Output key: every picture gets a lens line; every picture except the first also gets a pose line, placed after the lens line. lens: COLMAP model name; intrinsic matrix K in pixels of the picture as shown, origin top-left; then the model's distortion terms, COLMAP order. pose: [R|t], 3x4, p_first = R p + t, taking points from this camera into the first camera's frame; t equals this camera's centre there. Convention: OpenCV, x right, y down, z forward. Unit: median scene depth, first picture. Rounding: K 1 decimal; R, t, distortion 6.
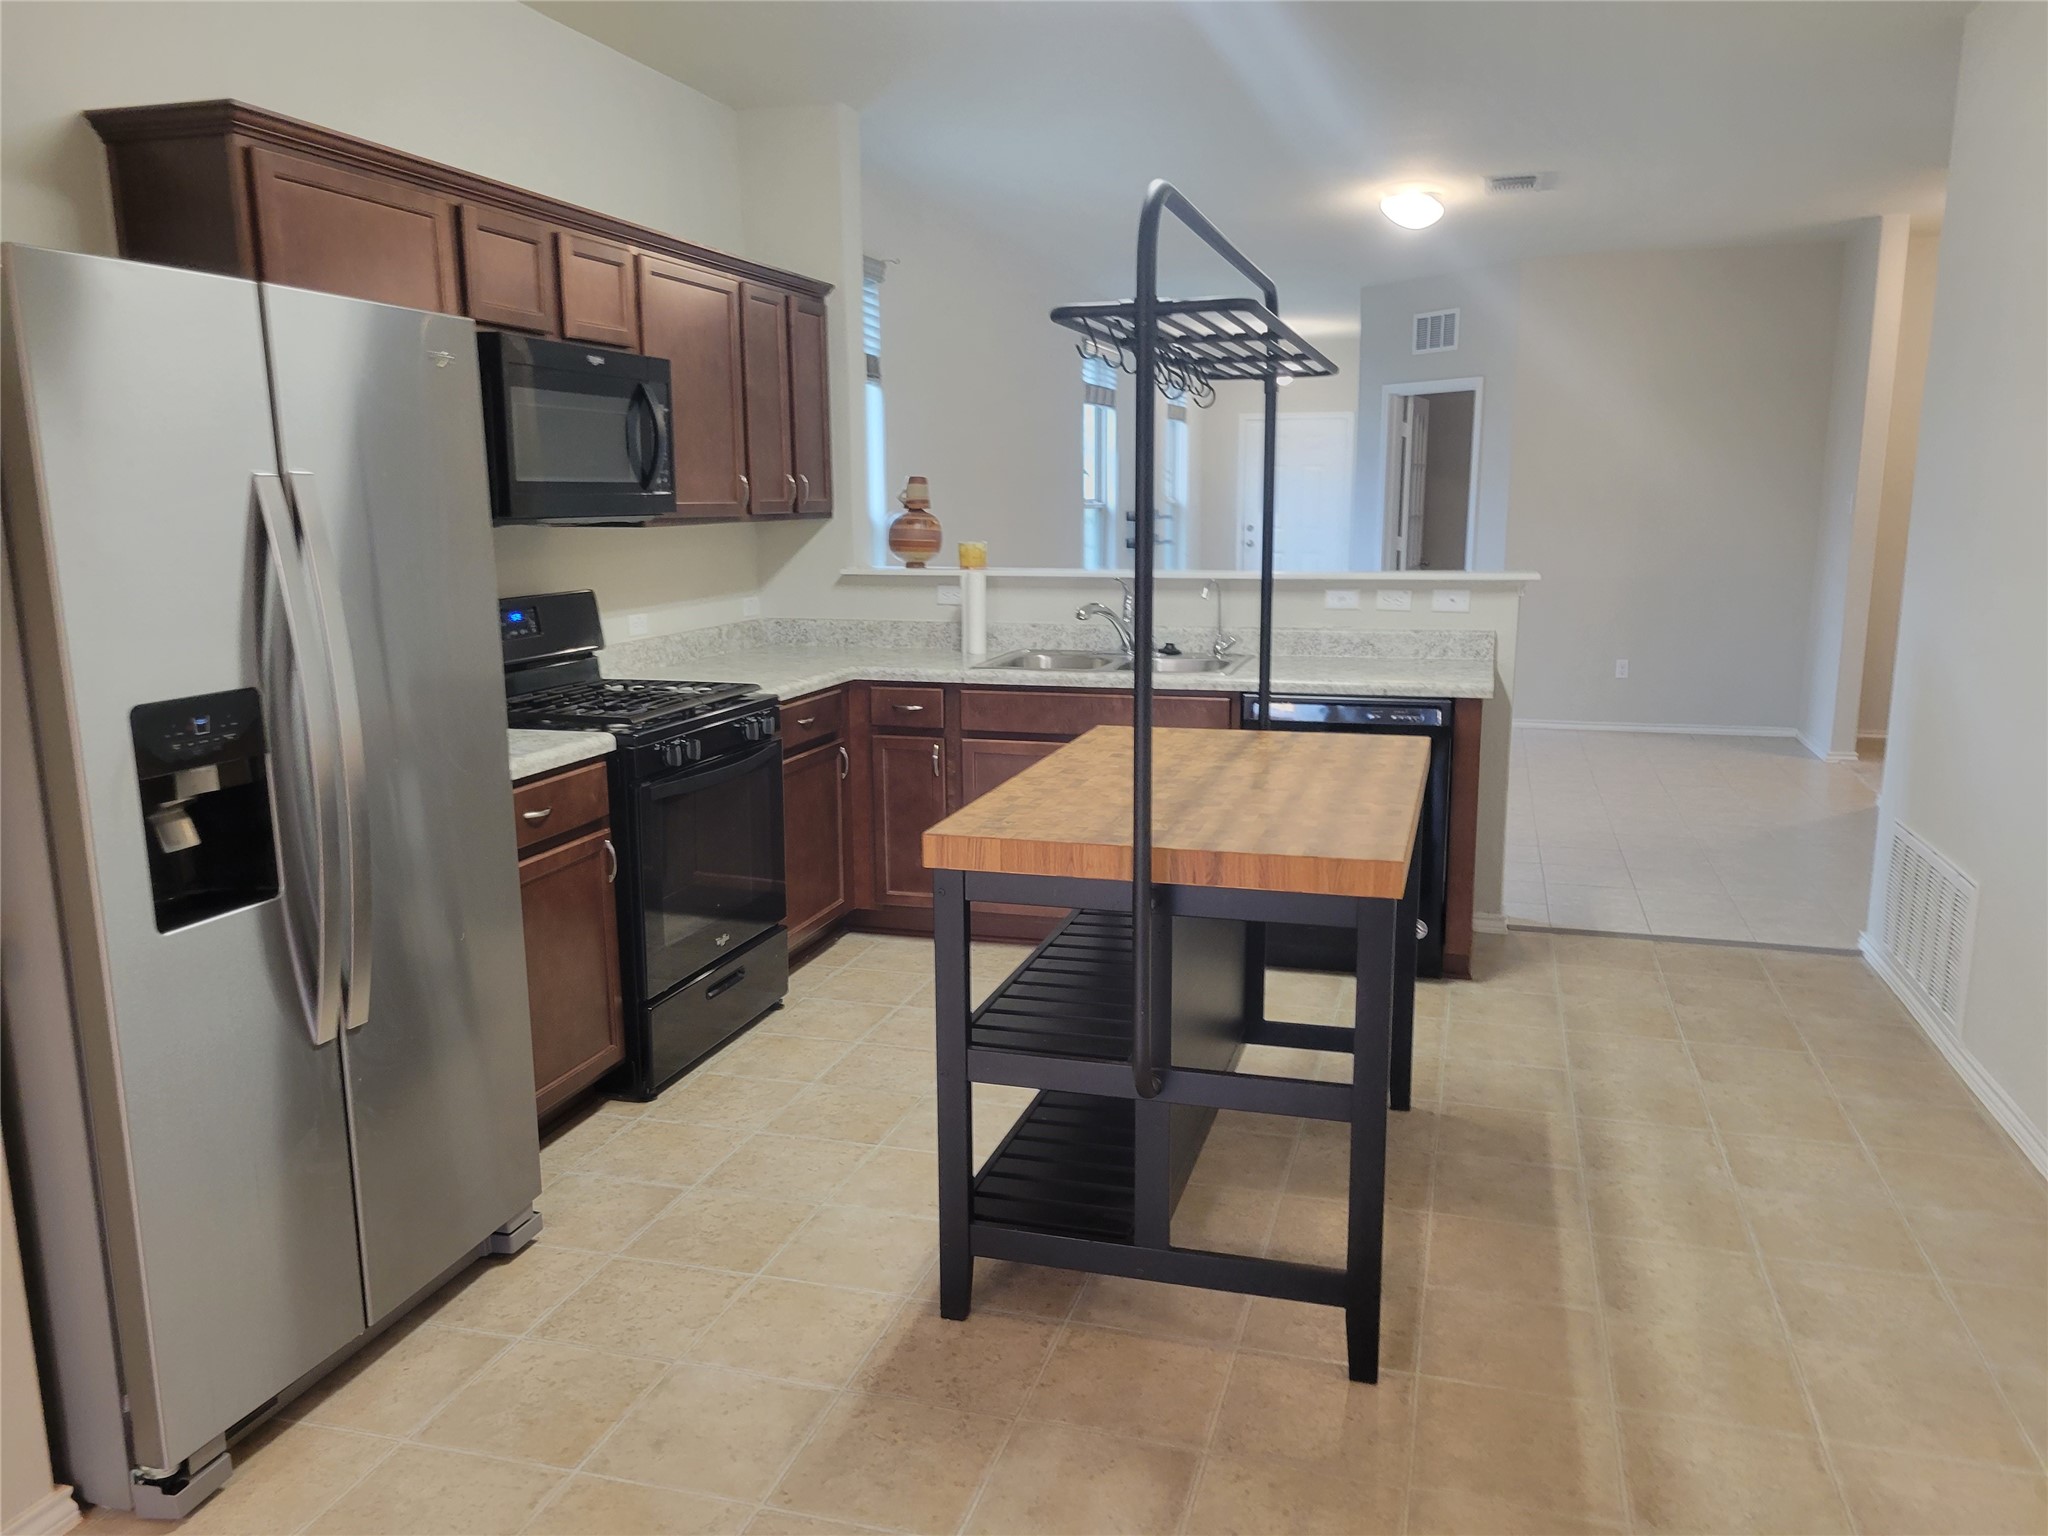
lens RADIAL K [[1550.5, 0, 1014.5], [0, 1550.5, 794.8], [0, 0, 1]] dist [0.041307, -0.002836]
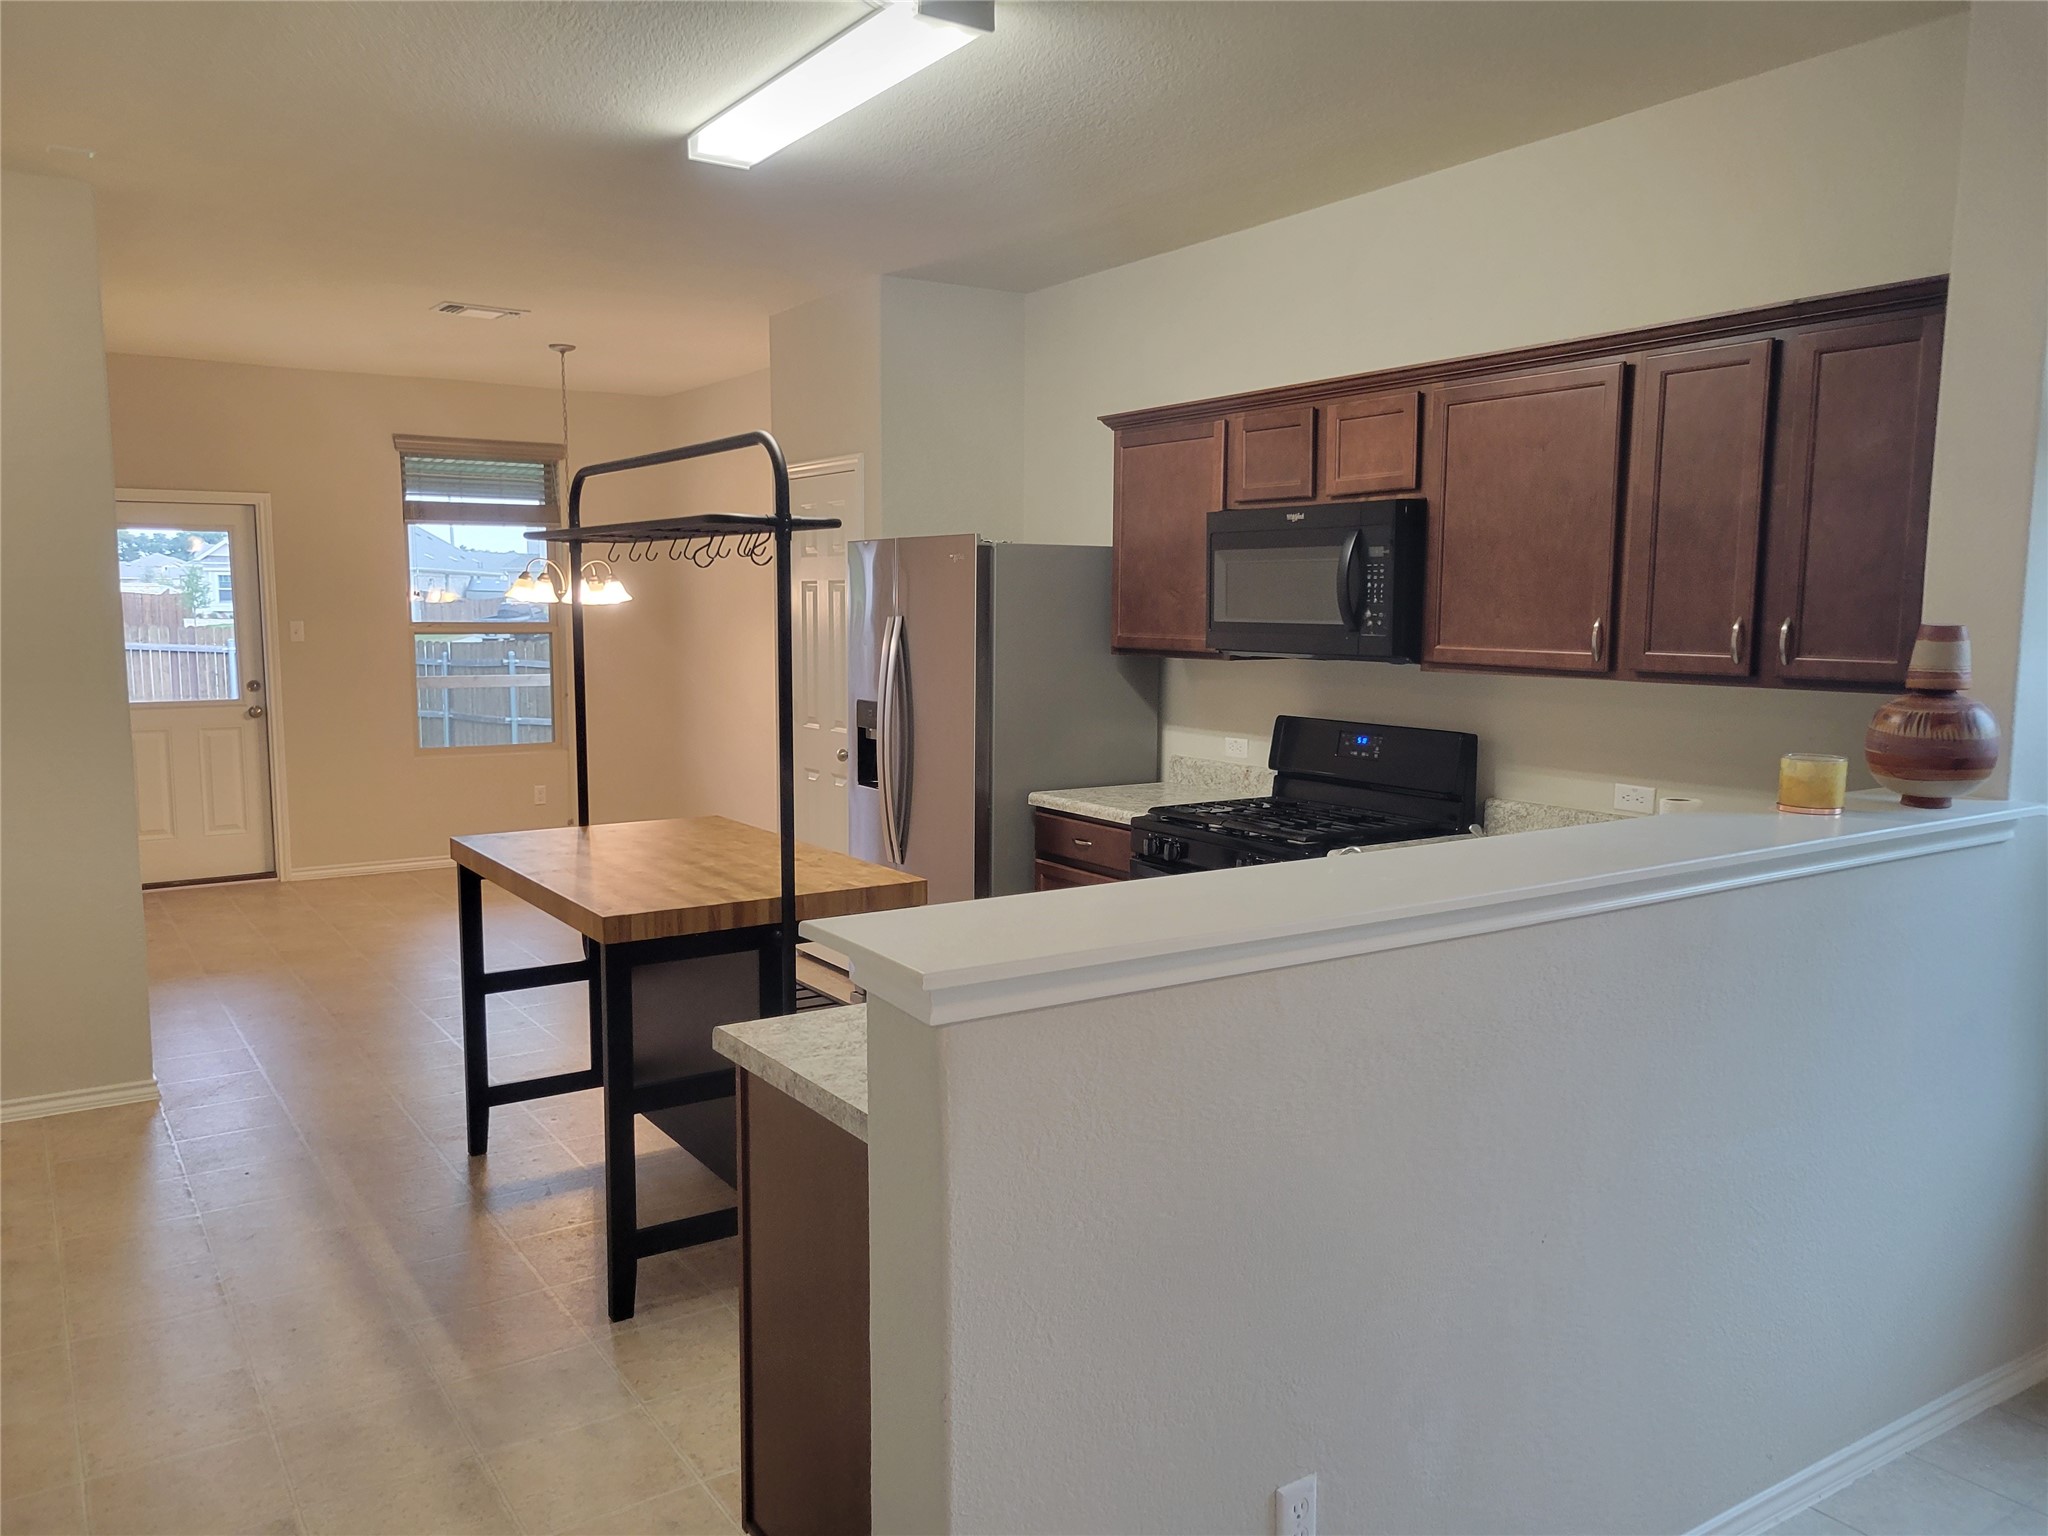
lens RADIAL K [[1550.5, 0, 1014.5], [0, 1550.5, 794.8], [0, 0, 1]] dist [0.041307, -0.002836]
pose [[-0.644949, 0.103012, -0.757251, 0.728714], [-0.145516, 0.956193, 0.254010, -0.340954], [0.750244, 0.274015, -0.601706, 1.571996]]
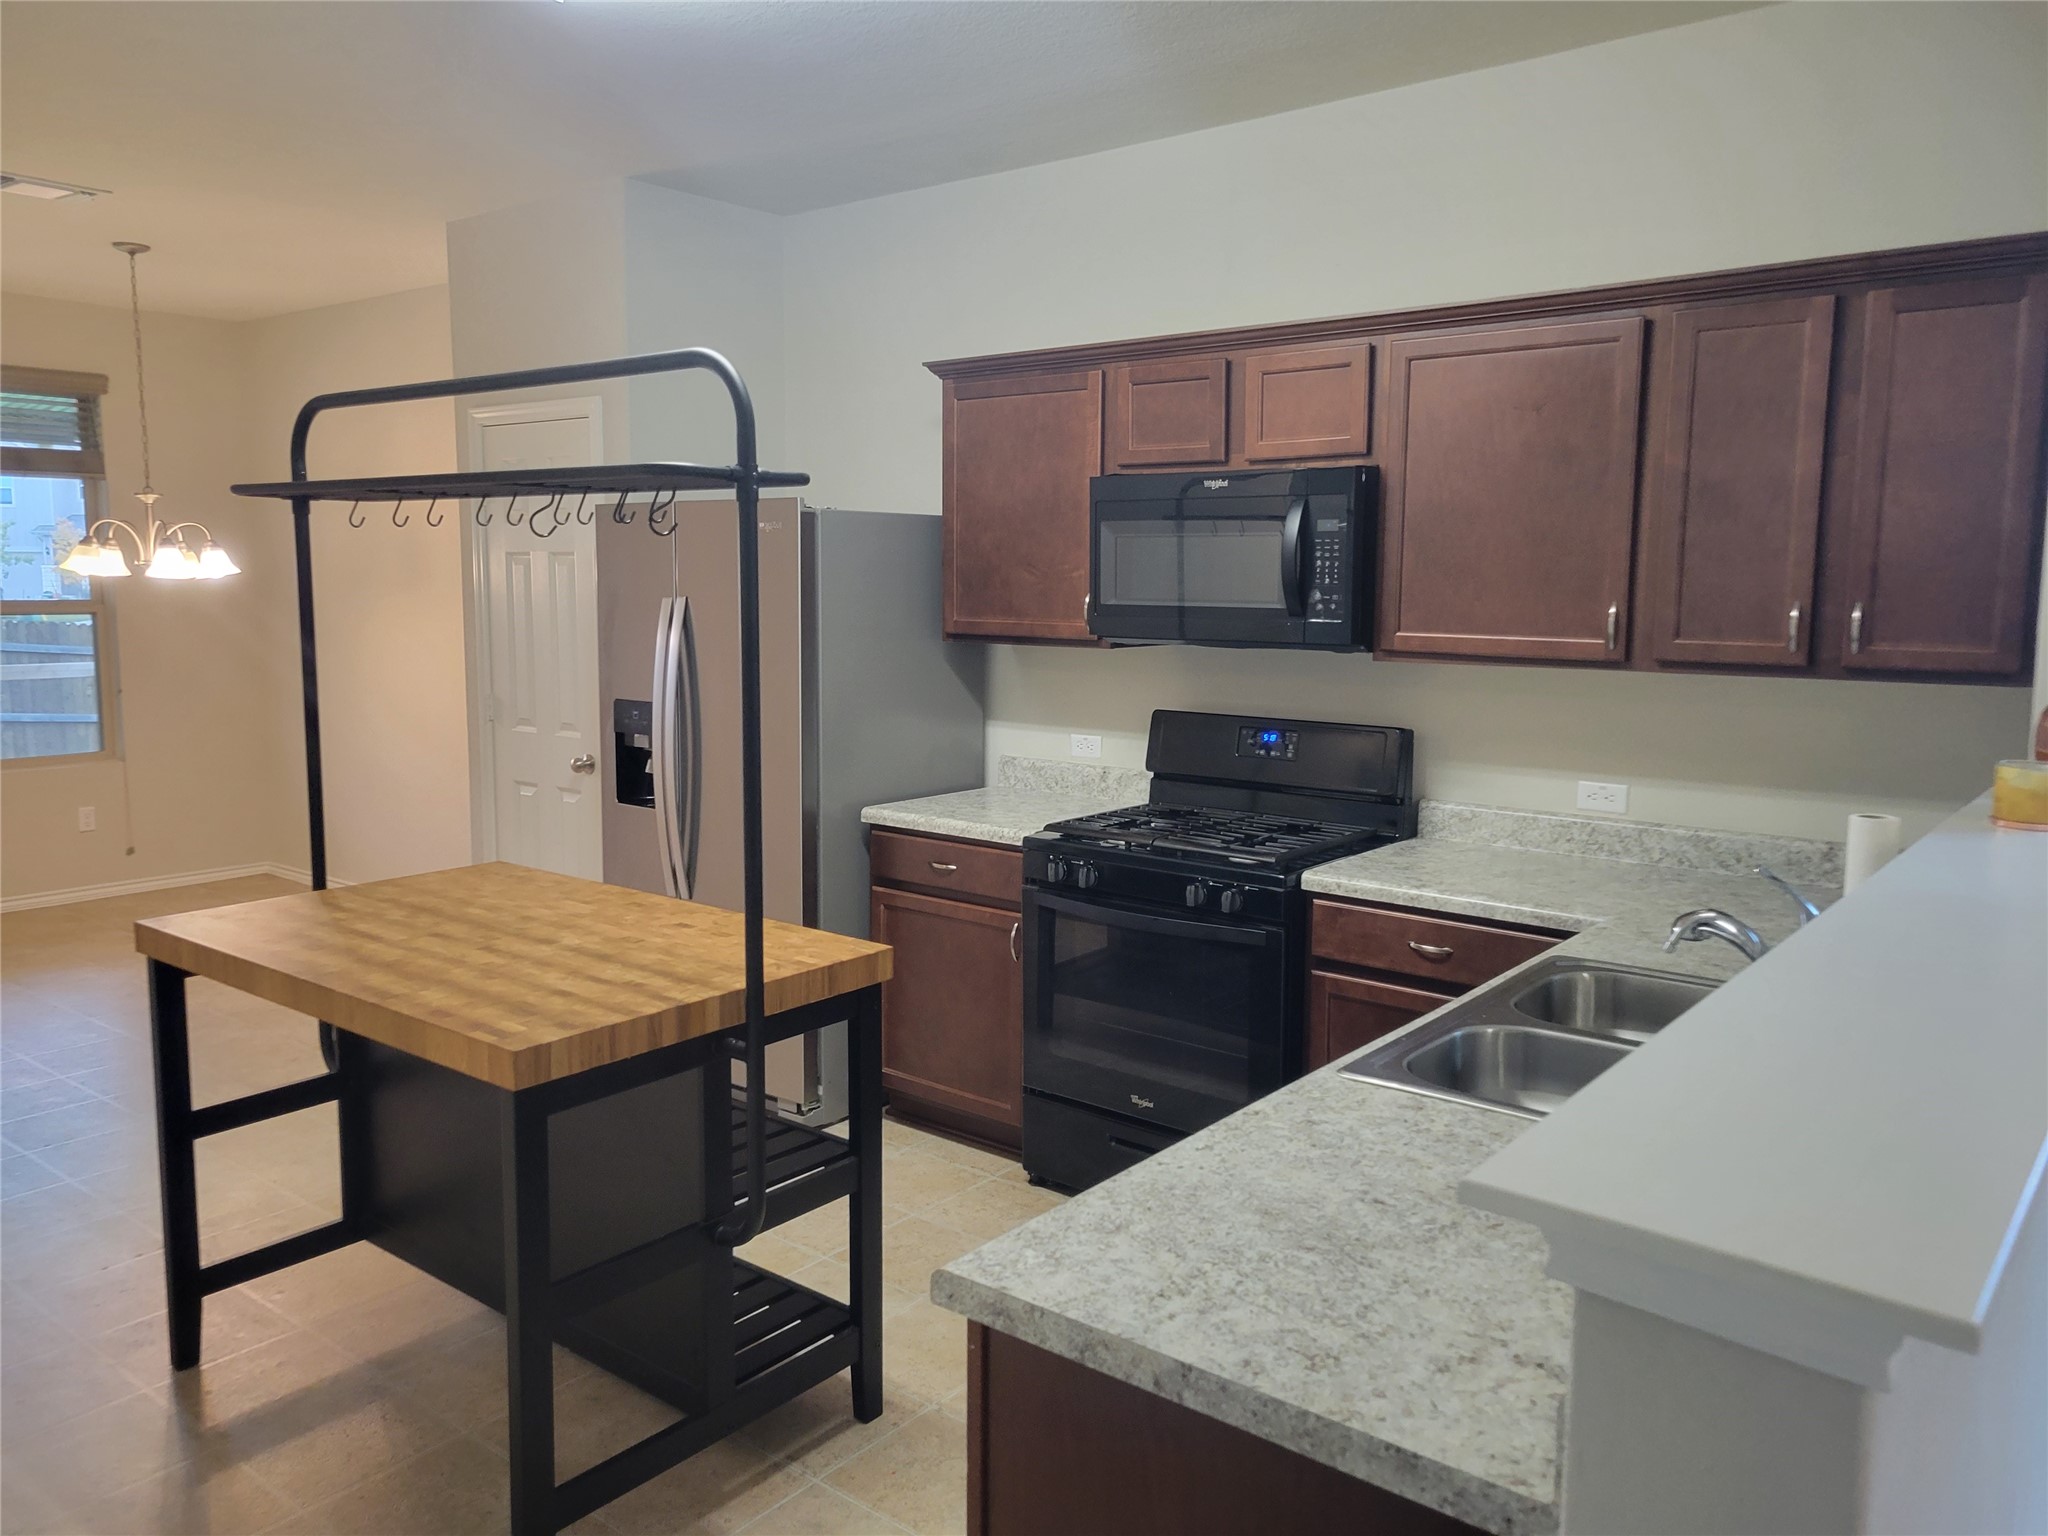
lens RADIAL K [[1543.8, 0, 1024.0], [0, 1543.8, 768.0], [0, 0, 1]] dist [0.039182, -0.003126]
pose [[-0.384509, 0.123977, -0.914758, 0.680066], [-0.180772, 0.961642, 0.206316, -0.284606], [0.905248, 0.244693, -0.347349, 1.266238]]
